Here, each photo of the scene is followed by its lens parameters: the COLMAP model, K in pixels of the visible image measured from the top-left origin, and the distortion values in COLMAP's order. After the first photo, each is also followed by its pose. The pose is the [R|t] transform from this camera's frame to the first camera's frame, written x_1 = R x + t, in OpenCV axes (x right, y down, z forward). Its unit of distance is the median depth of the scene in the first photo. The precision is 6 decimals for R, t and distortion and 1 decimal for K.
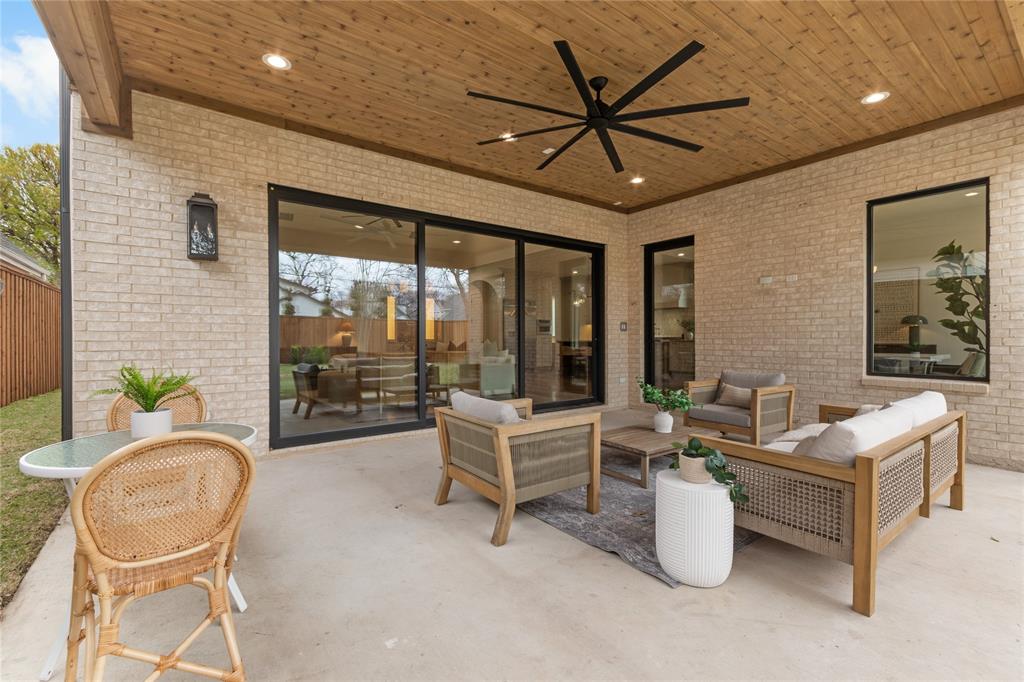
lens RADIAL K [[448.4, 0, 513.8], [0, 448.4, 340.5], [0, 0, 1]] dist [0.005887, 0.000326]
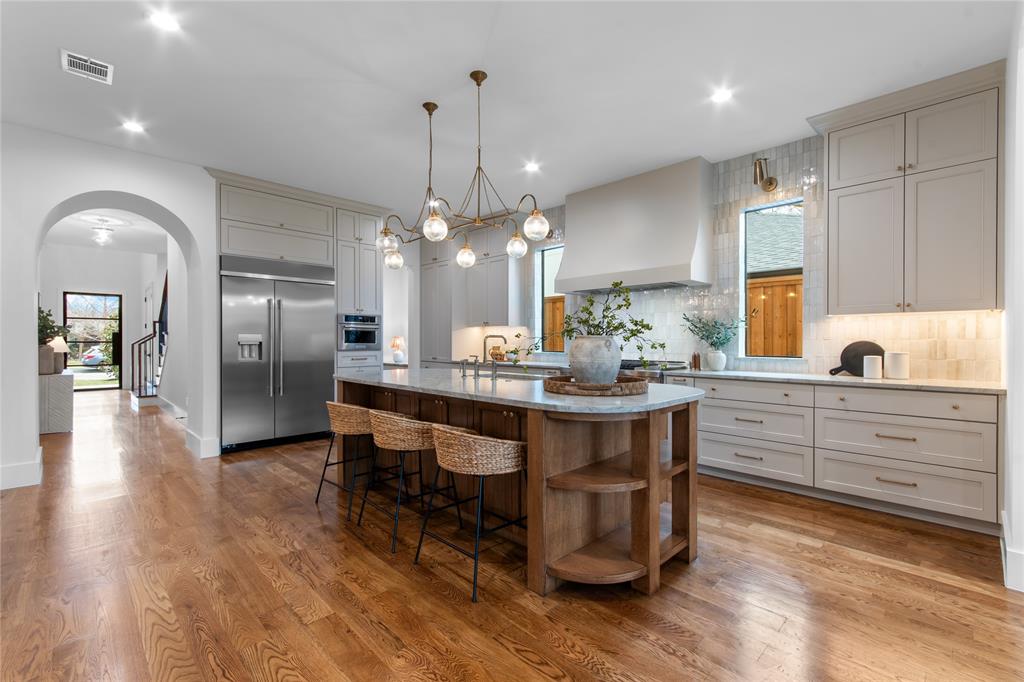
lens RADIAL K [[449.3, 0, 513.8], [0, 449.3, 341.7], [0, 0, 1]] dist [0.004865, 0.000537]
pose [[0.990260, 0.004861, 0.139144, 0.449410], [-0.004478, 0.999985, -0.003064, -0.060790], [-0.139157, 0.002411, 0.990267, 1.678683]]
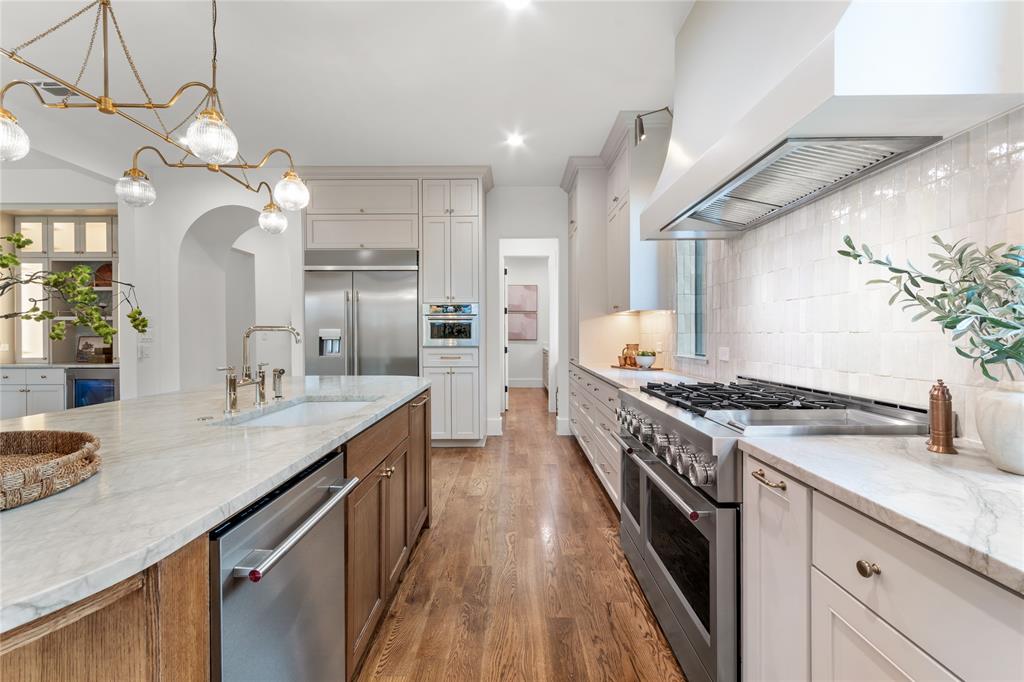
lens RADIAL K [[453.3, 0, 512.6], [0, 453.3, 338.7], [0, 0, 1]] dist [0.002688, -0.000073]
pose [[0.800517, 0.008515, -0.599249, 0.937672], [-0.004726, 0.999958, 0.007895, -0.066929], [0.599291, -0.003488, 0.800524, 2.238009]]
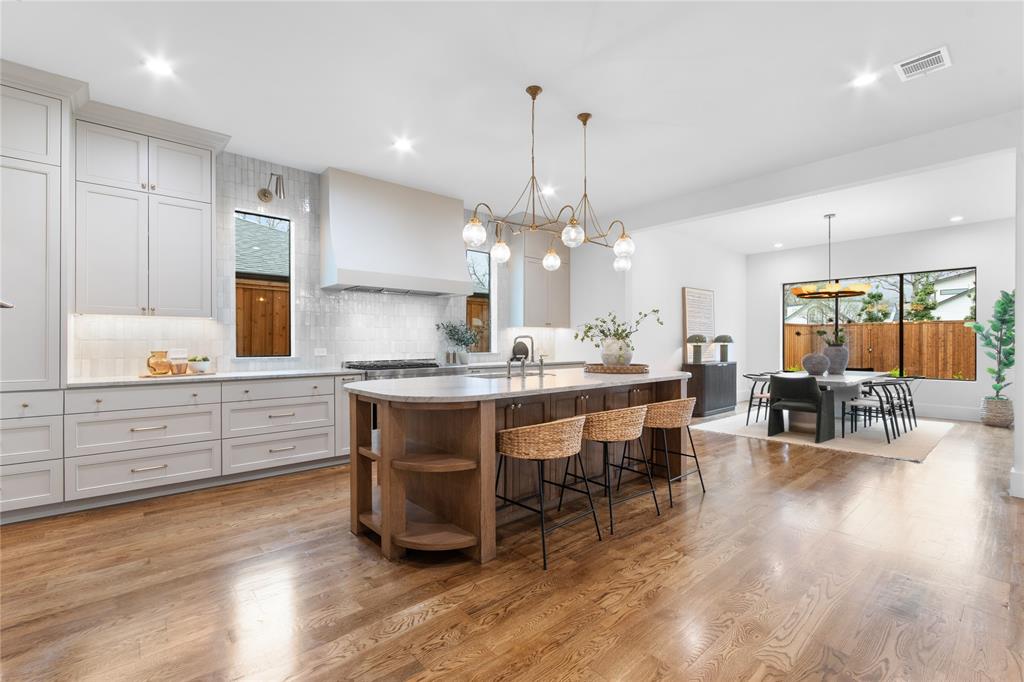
lens RADIAL K [[449.3, 0, 513.8], [0, 449.3, 341.7], [0, 0, 1]] dist [0.004865, 0.000537]
pose [[-0.078724, 0.005955, 0.996879, -0.272577], [0.006935, 0.999961, -0.005426, -0.058666], [-0.996872, 0.006486, -0.078762, 2.516134]]
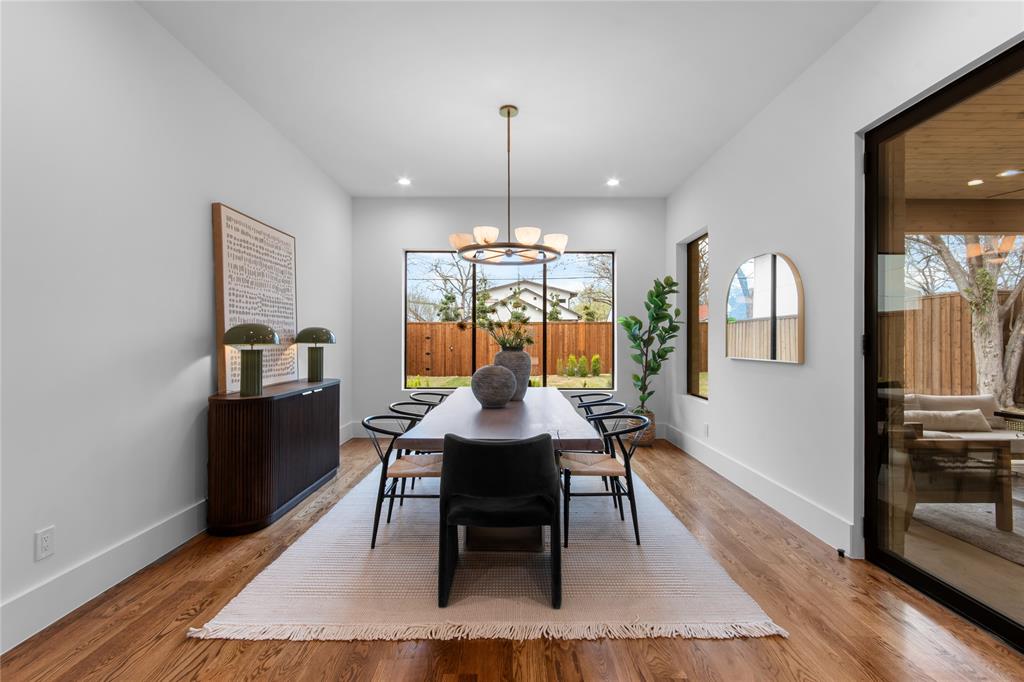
lens RADIAL K [[453.3, 0, 512.6], [0, 453.3, 338.7], [0, 0, 1]] dist [0.002688, -0.000073]
pose [[-0.803850, 0.003685, 0.594821, 0.582028], [0.003916, 0.999992, -0.000902, -0.064971], [-0.594819, 0.001604, -0.803858, 2.040296]]
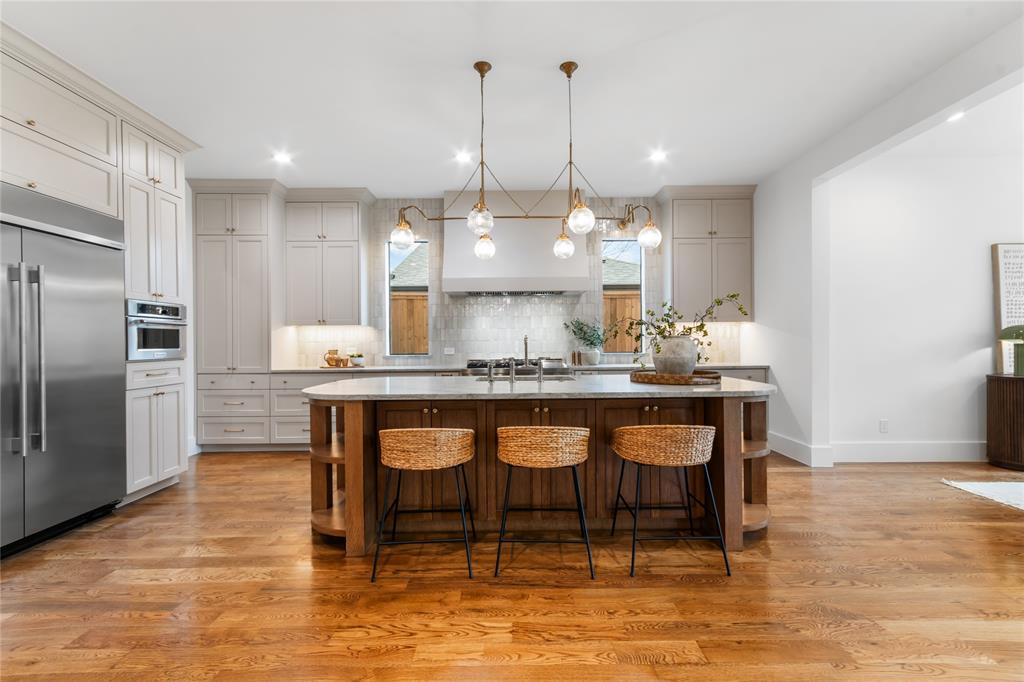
lens RADIAL K [[448.4, 0, 513.8], [0, 448.4, 340.5], [0, 0, 1]] dist [0.005887, 0.000326]
pose [[0.593719, 0.001126, 0.804672, -0.066887], [0.010158, 0.999909, -0.008894, -0.059464], [-0.804608, 0.013454, 0.593653, 2.023310]]
